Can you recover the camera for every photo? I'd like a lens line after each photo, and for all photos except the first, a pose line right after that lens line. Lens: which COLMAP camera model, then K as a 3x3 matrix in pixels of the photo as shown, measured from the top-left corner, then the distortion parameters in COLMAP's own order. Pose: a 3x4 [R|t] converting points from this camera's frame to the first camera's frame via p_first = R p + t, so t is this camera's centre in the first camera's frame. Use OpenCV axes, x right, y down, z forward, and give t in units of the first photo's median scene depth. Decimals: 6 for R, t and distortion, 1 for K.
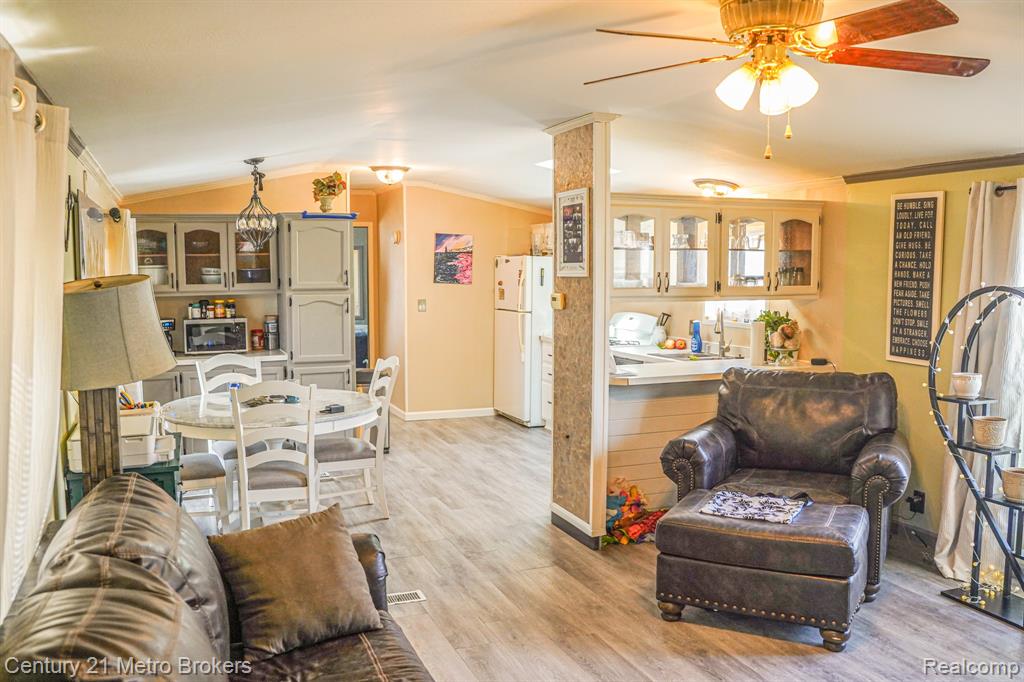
lens RADIAL K [[836.4, 0, 514.2], [0, 836.4, 349.6], [0, 0, 1]] dist [-0.114462, 0.089934]
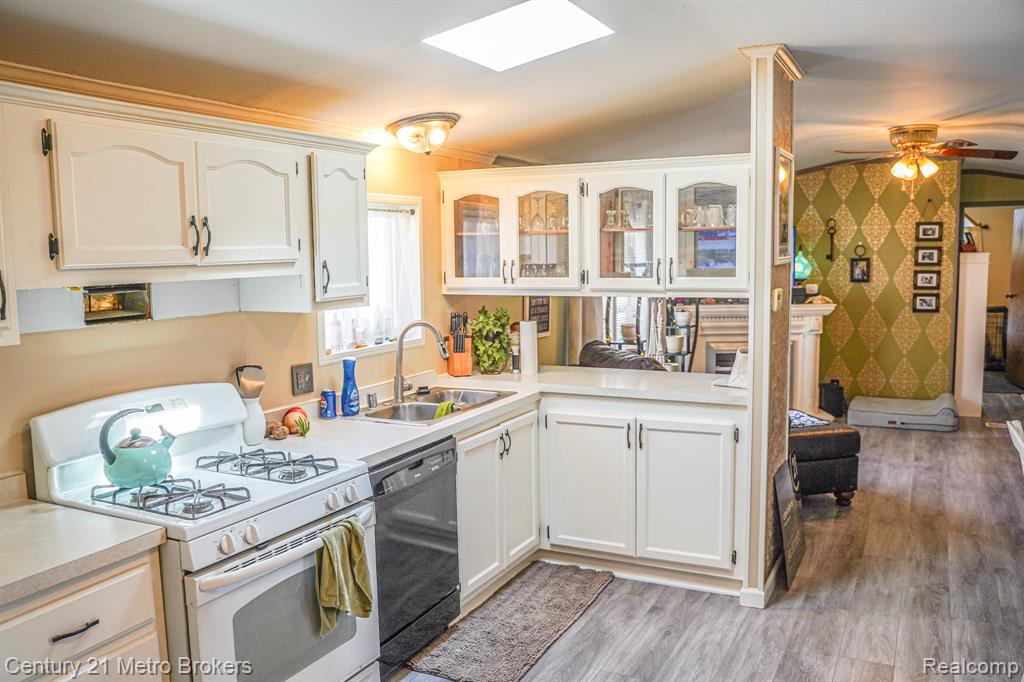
lens RADIAL K [[836.4, 0, 514.2], [0, 836.4, 349.6], [0, 0, 1]] dist [-0.114462, 0.089934]
pose [[-0.656579, -0.076181, 0.750400, -0.388386], [0.093252, 0.979055, 0.180986, -0.191915], [-0.748470, 0.188808, -0.635723, 1.897578]]
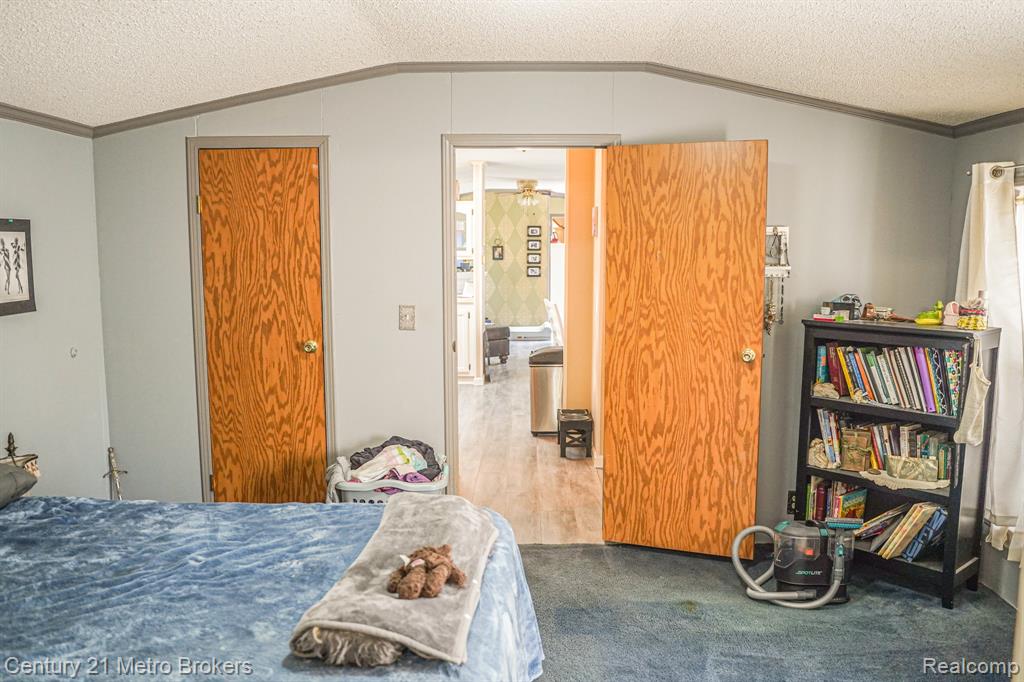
lens RADIAL K [[836.4, 0, 514.2], [0, 836.4, 349.6], [0, 0, 1]] dist [-0.114462, 0.089934]
pose [[-0.920681, -0.049998, 0.387100, -0.786686], [0.039691, 0.974628, 0.220283, -0.294382], [-0.388292, 0.218174, -0.895337, 2.948518]]
